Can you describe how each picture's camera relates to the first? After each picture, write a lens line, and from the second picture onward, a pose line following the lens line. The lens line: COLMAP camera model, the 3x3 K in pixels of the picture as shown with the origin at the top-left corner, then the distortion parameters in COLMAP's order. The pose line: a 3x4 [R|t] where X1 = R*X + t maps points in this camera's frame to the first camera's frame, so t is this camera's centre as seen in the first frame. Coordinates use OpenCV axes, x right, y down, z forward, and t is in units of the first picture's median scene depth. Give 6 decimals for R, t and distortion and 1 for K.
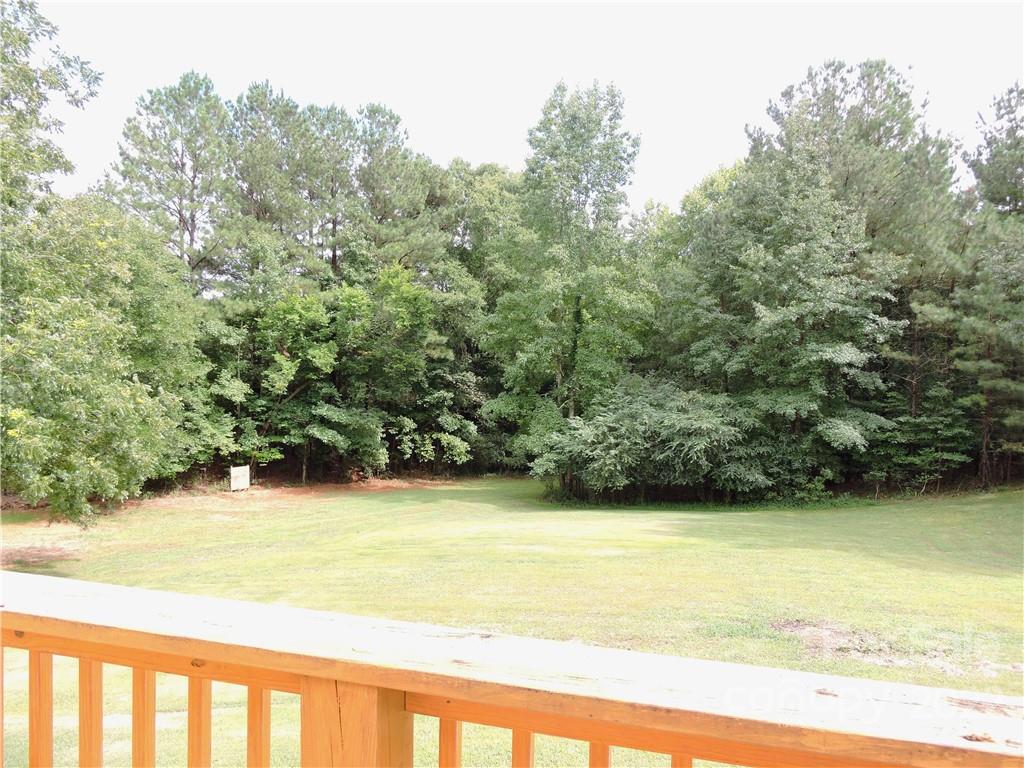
lens RADIAL K [[729.5, 0, 512.0], [0, 729.5, 384.0], [0, 0, 1]] dist [-0.003214, 0.001697]
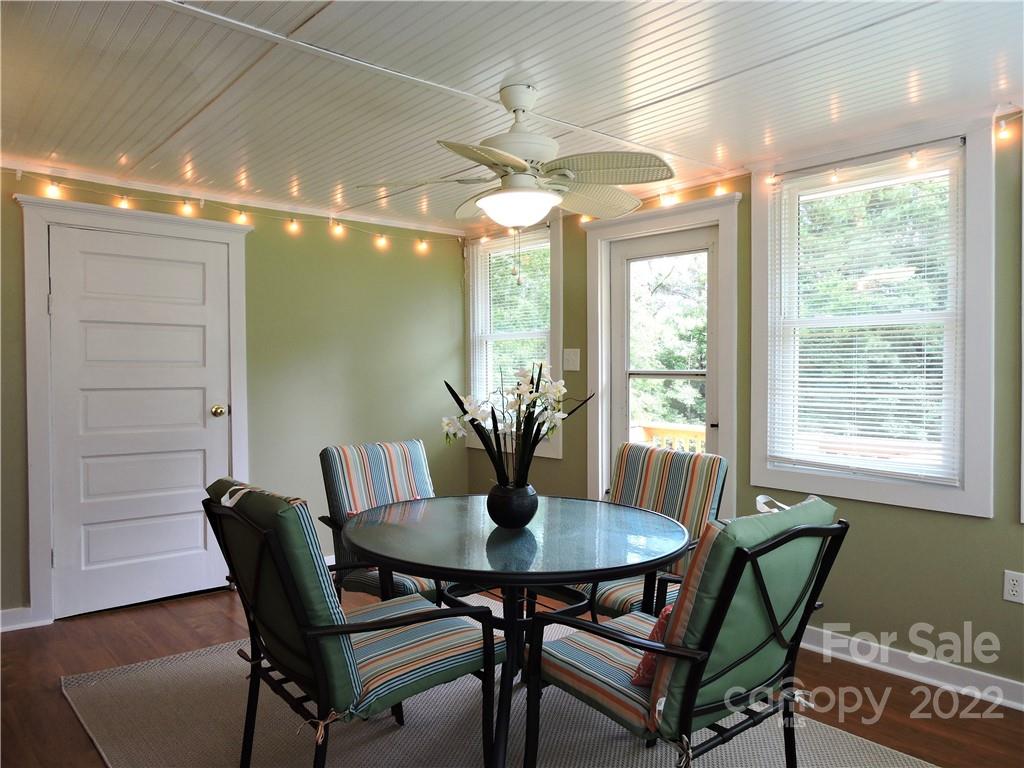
lens RADIAL K [[729.5, 0, 512.0], [0, 729.5, 384.0], [0, 0, 1]] dist [-0.003214, 0.001697]
pose [[0.831747, -0.005023, -0.555132, 0.039424], [0.000915, 0.999970, -0.007677, -0.000043], [0.555154, 0.005877, 0.831727, -0.135073]]
